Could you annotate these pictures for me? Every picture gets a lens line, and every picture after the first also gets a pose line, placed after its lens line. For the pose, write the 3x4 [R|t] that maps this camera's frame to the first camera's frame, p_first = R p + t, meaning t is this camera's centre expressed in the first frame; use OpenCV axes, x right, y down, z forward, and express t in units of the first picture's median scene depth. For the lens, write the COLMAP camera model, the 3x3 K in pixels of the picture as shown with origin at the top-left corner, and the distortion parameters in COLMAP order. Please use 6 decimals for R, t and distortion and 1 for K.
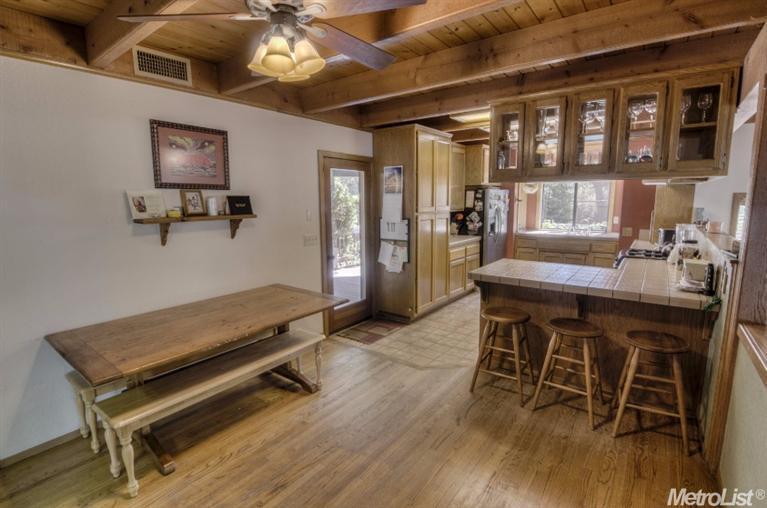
lens RADIAL K [[371.0, 0, 383.8], [0, 371.0, 254.3], [0, 0, 1]] dist [-0.000887, -0.000176]
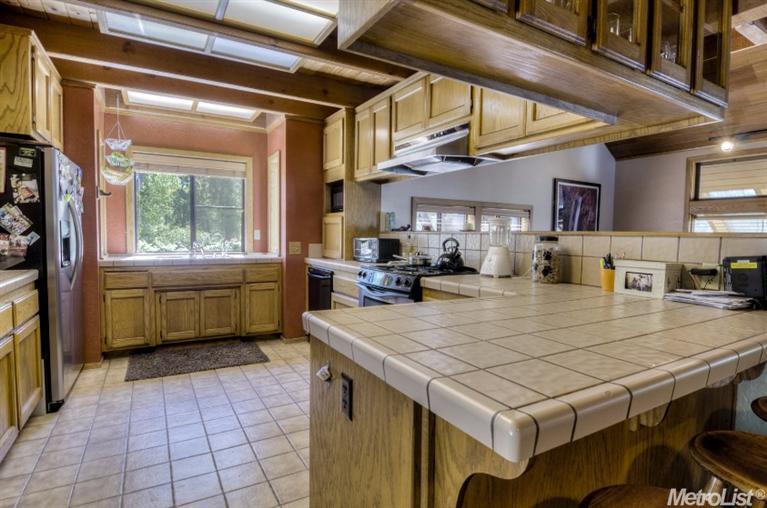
lens RADIAL K [[401.0, 0, 383.5], [0, 401.0, 254.0], [0, 0, 1]] dist [-0.001331, -0.000553]
pose [[0.396562, -0.032814, 0.917421, 0.034801], [0.120104, 0.992626, -0.016412, -0.020969], [-0.910117, 0.116694, 0.397578, 0.693590]]
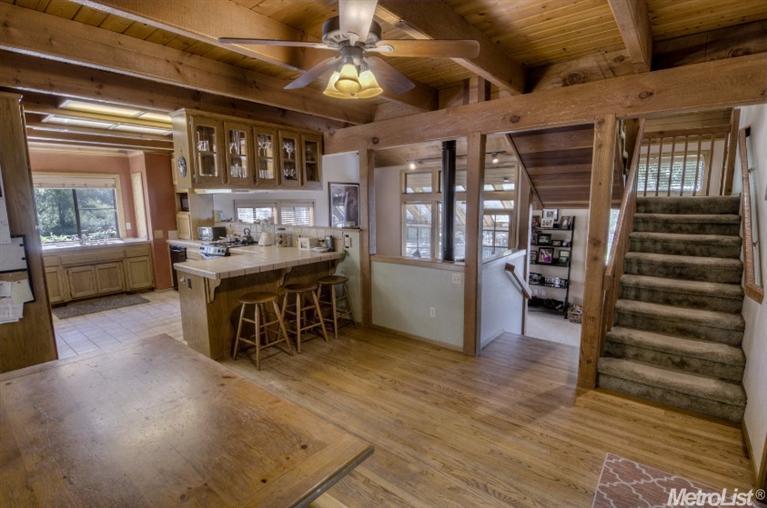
lens RADIAL K [[367.9, 0, 383.8], [0, 367.9, 257.0], [0, 0, 1]] dist [-0.017974, -0.000329]
pose [[0.044346, -0.144475, 0.988514, -0.541911], [0.161402, 0.977525, 0.135628, -0.041694], [-0.985892, 0.153533, 0.066668, 0.326106]]
